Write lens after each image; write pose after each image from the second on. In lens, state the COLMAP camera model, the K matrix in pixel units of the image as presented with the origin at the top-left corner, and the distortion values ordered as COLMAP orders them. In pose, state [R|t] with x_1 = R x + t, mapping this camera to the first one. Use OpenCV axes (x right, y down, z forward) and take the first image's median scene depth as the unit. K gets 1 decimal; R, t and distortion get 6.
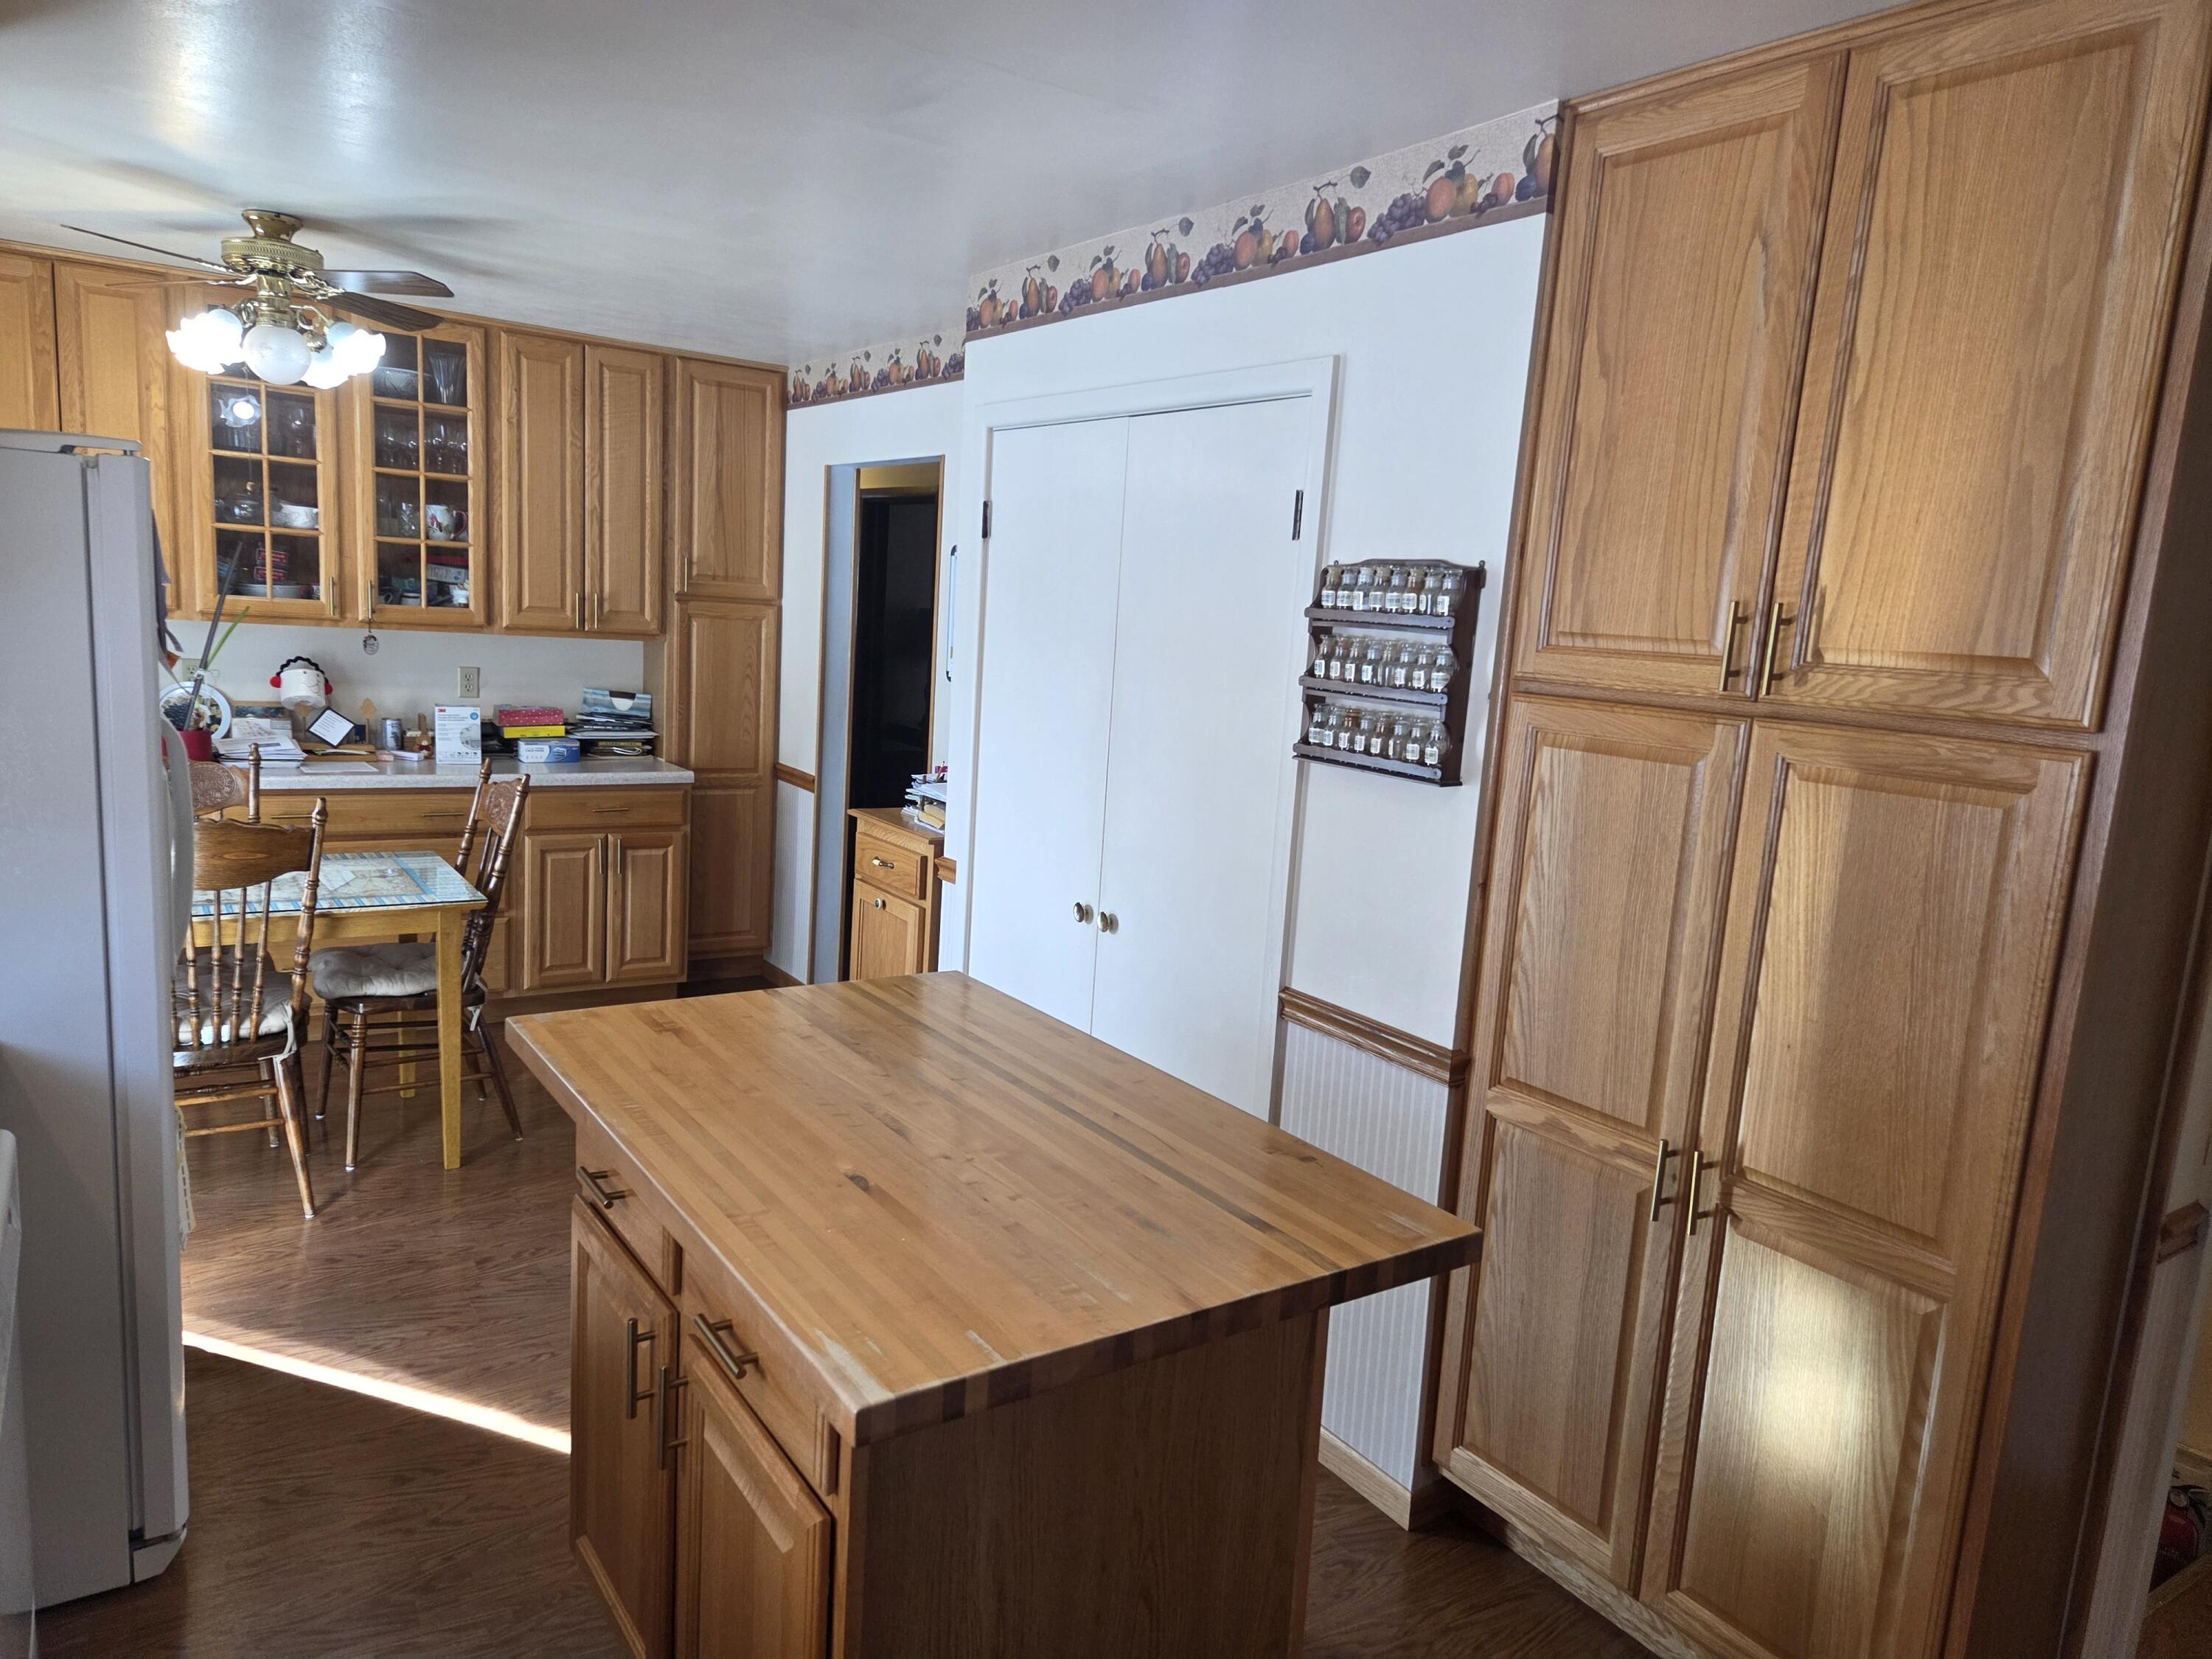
lens RADIAL K [[1483.8, 0, 1104.4], [0, 1483.8, 837.3], [0, 0, 1]] dist [0.076898, -0.057577]
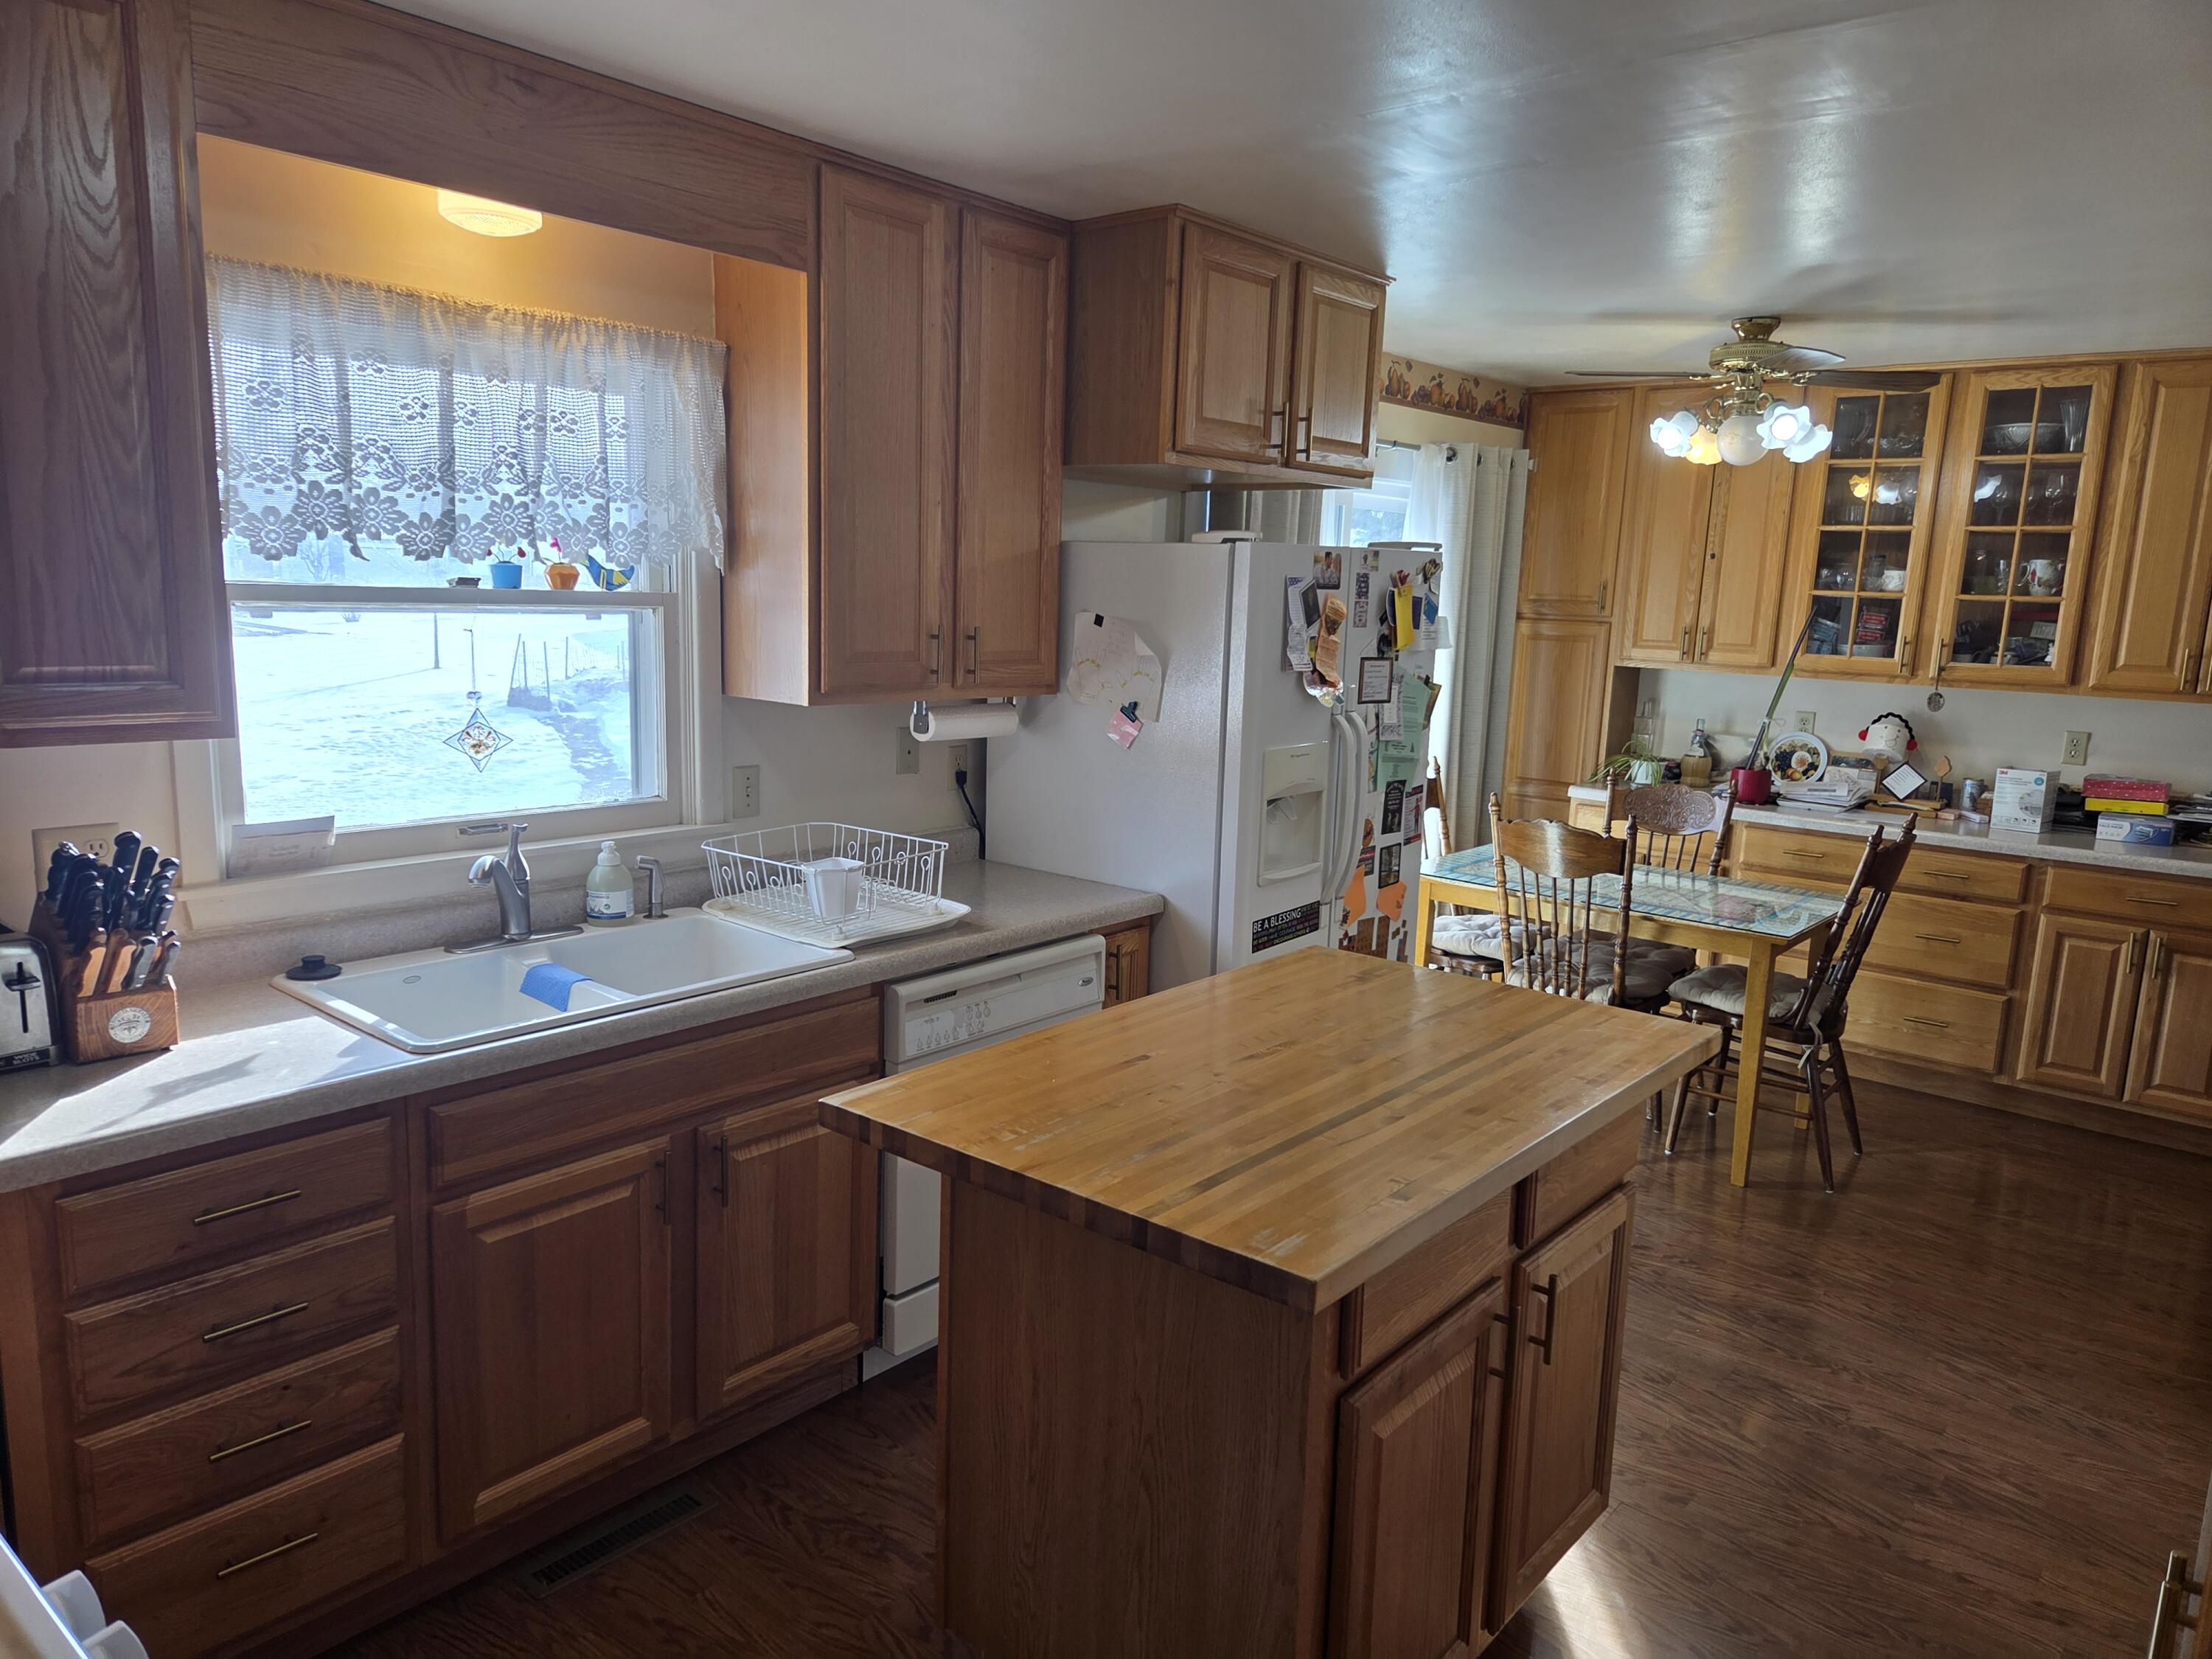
lens RADIAL K [[1483.8, 0, 1104.4], [0, 1483.8, 837.3], [0, 0, 1]] dist [0.076898, -0.057577]
pose [[0.276607, 0.111247, -0.954522, 0.321274], [-0.168366, 0.983524, 0.065837, -0.010709], [0.946119, 0.142498, 0.290779, 0.181633]]
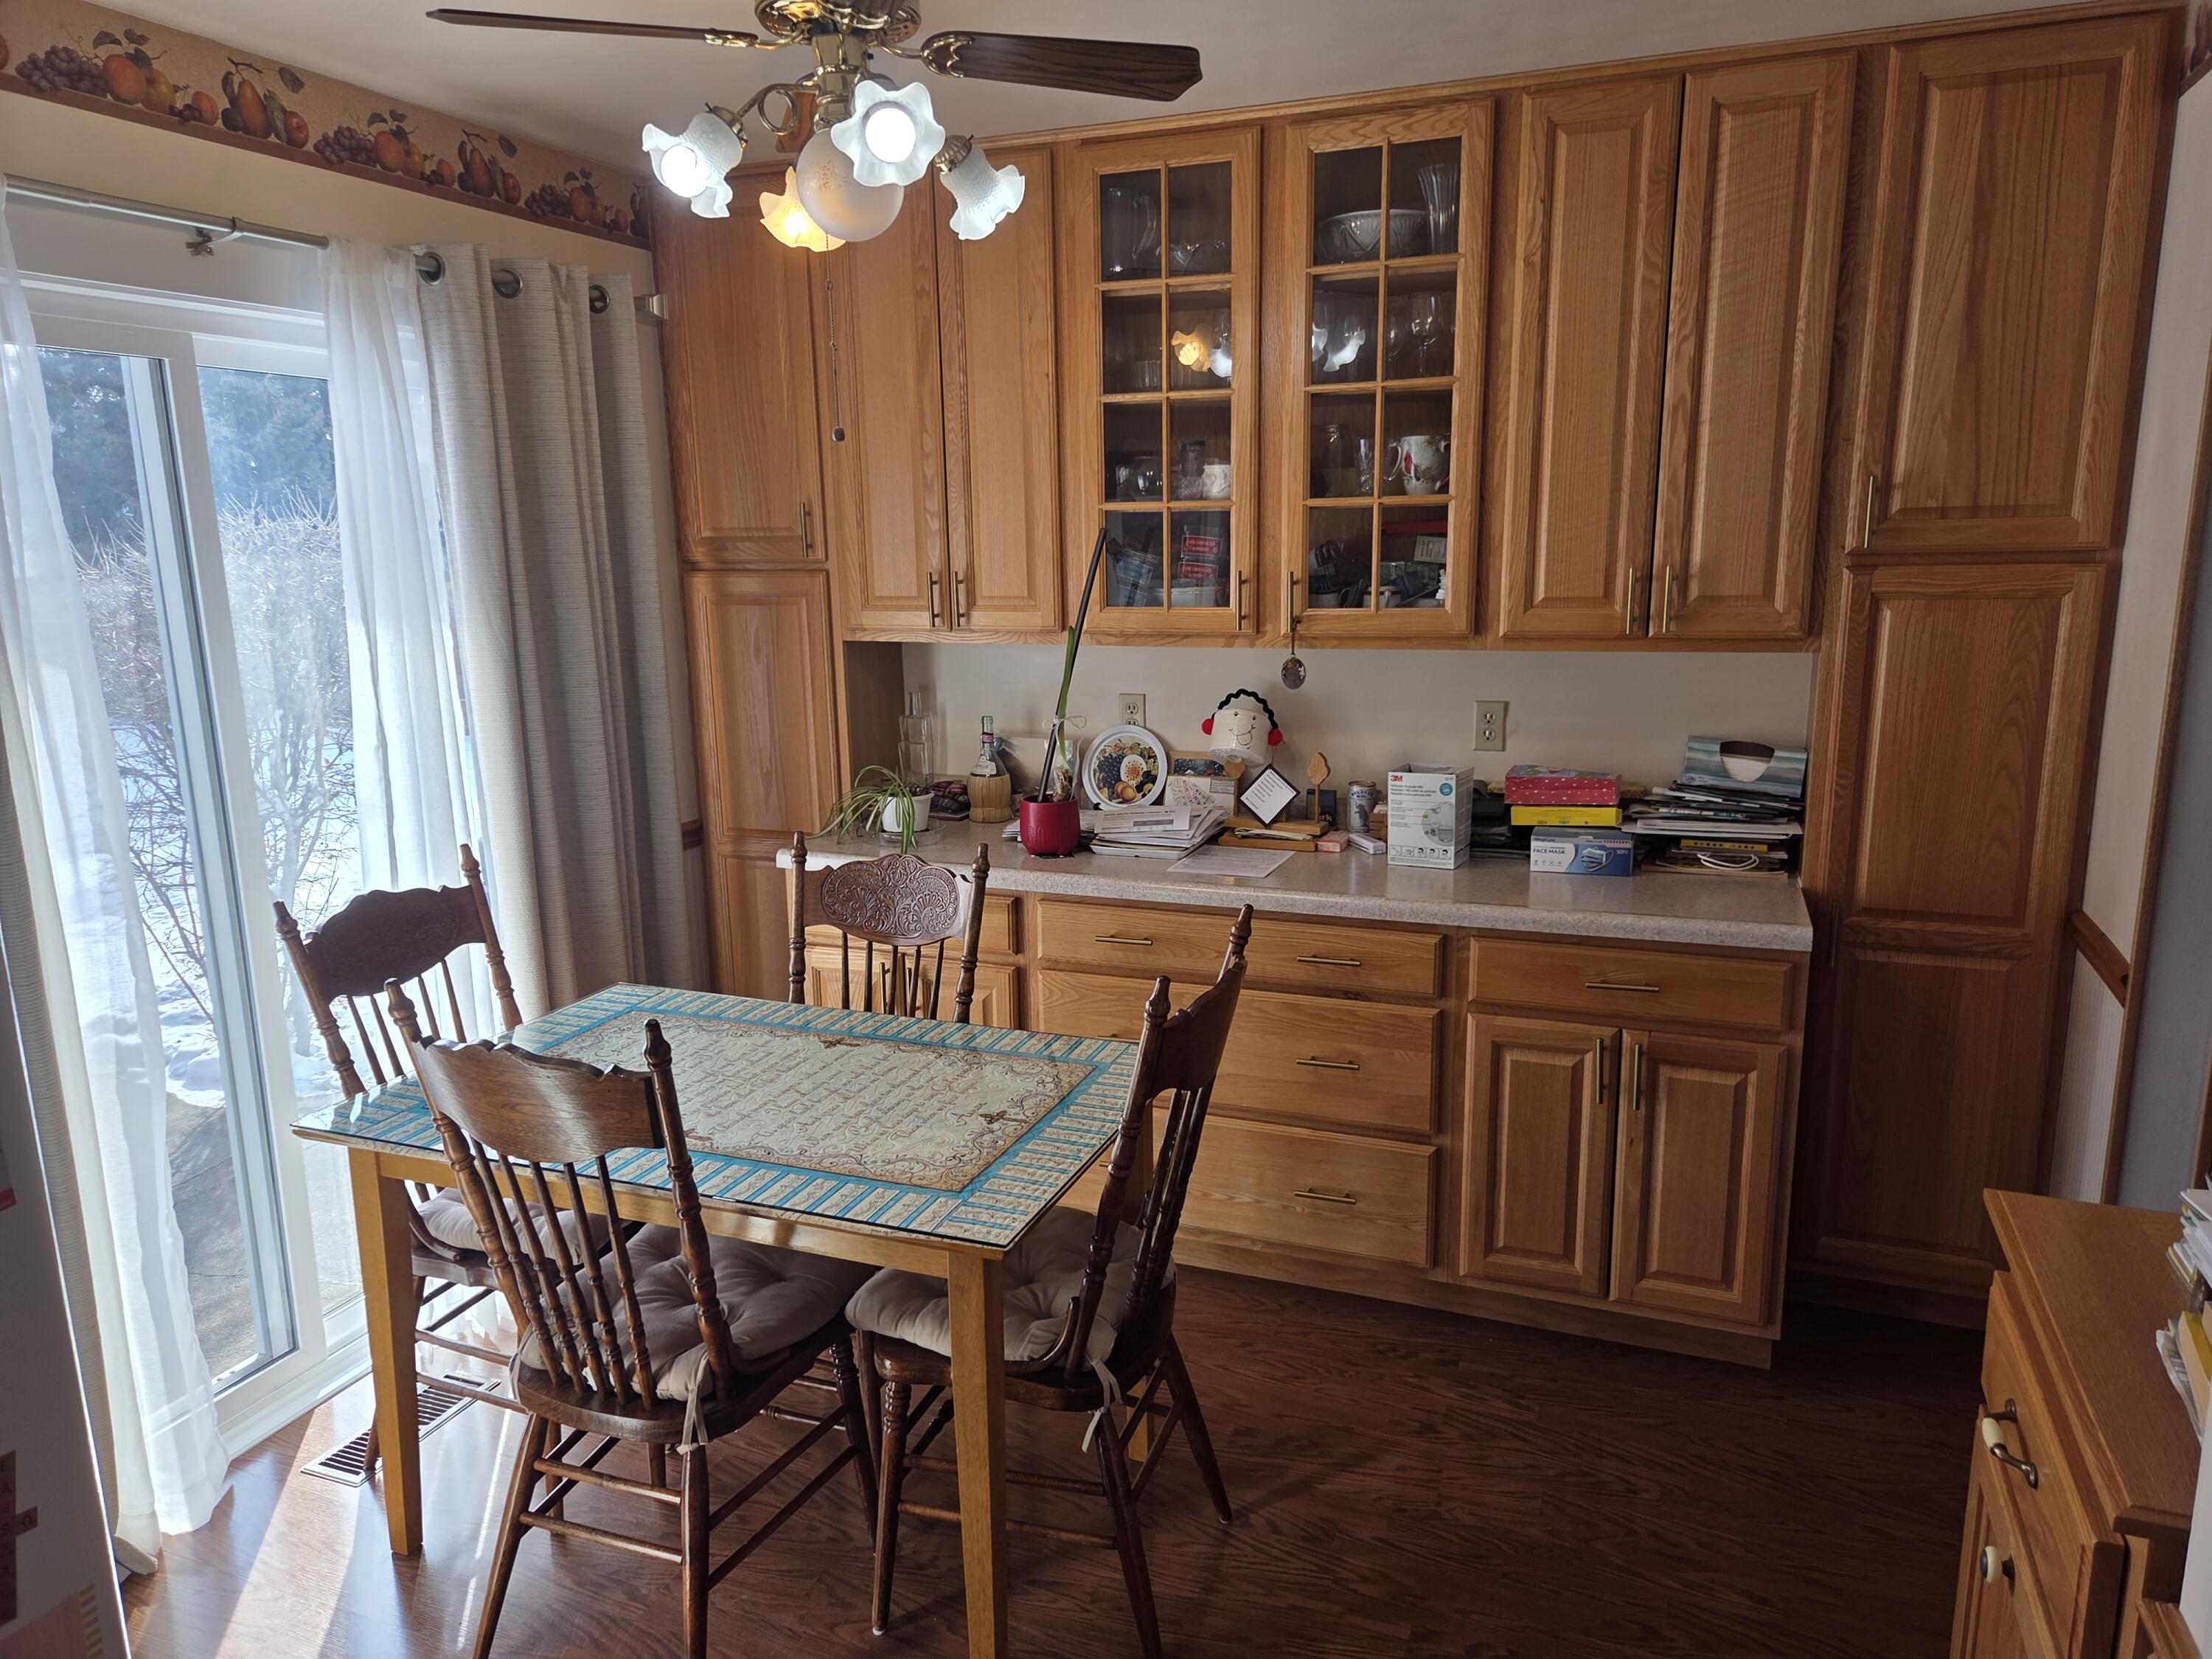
lens RADIAL K [[1483.8, 0, 1104.4], [0, 1483.8, 837.3], [0, 0, 1]] dist [0.076898, -0.057577]
pose [[0.565564, 0.094035, -0.819326, -0.012402], [-0.076654, 0.995171, 0.061304, -0.087311], [0.821134, 0.028133, 0.570041, 0.553664]]
